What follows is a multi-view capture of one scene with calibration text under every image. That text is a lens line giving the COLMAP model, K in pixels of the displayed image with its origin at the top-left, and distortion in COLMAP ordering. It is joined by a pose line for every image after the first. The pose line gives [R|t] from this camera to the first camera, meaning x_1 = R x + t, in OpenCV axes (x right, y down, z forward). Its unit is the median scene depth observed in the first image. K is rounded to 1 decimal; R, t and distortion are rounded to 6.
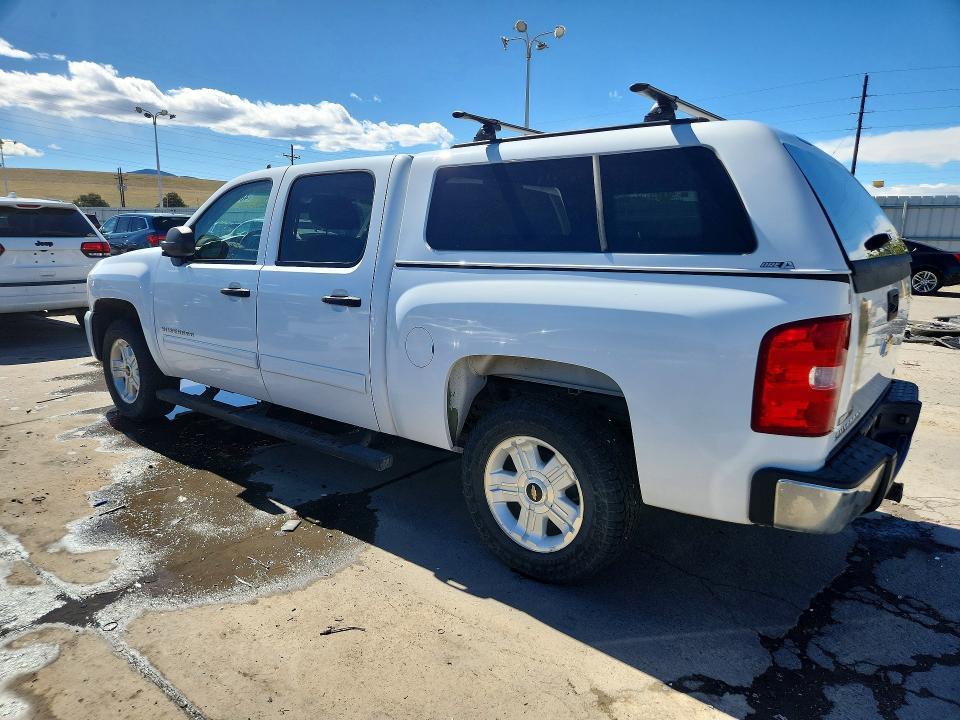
lens RADIAL K [[653.4, 0, 473.1], [0, 653.4, 363.6], [0, 0, 1]] dist [0.009186, -0.002000]
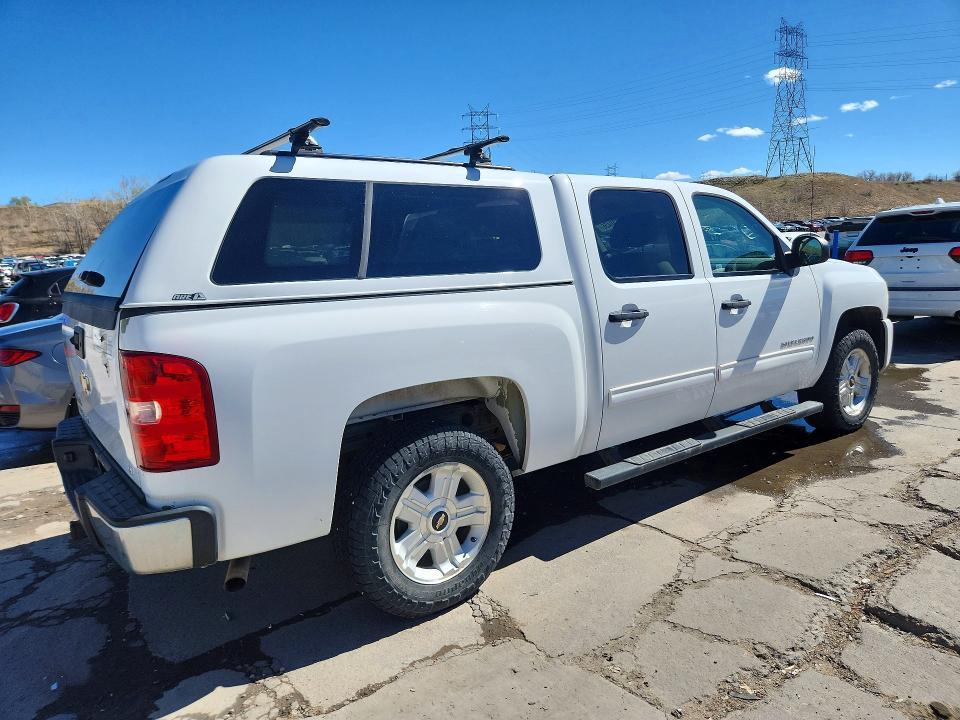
lens RADIAL K [[653.4, 0, 479.9], [0, 653.4, 360.8], [0, 0, 1]] dist [0.009186, -0.002000]
pose [[-0.246244, 0.137173, -0.959452, 0.731791], [-0.129054, 0.976478, 0.172730, -0.156401], [0.960577, 0.166355, -0.222749, 0.915828]]
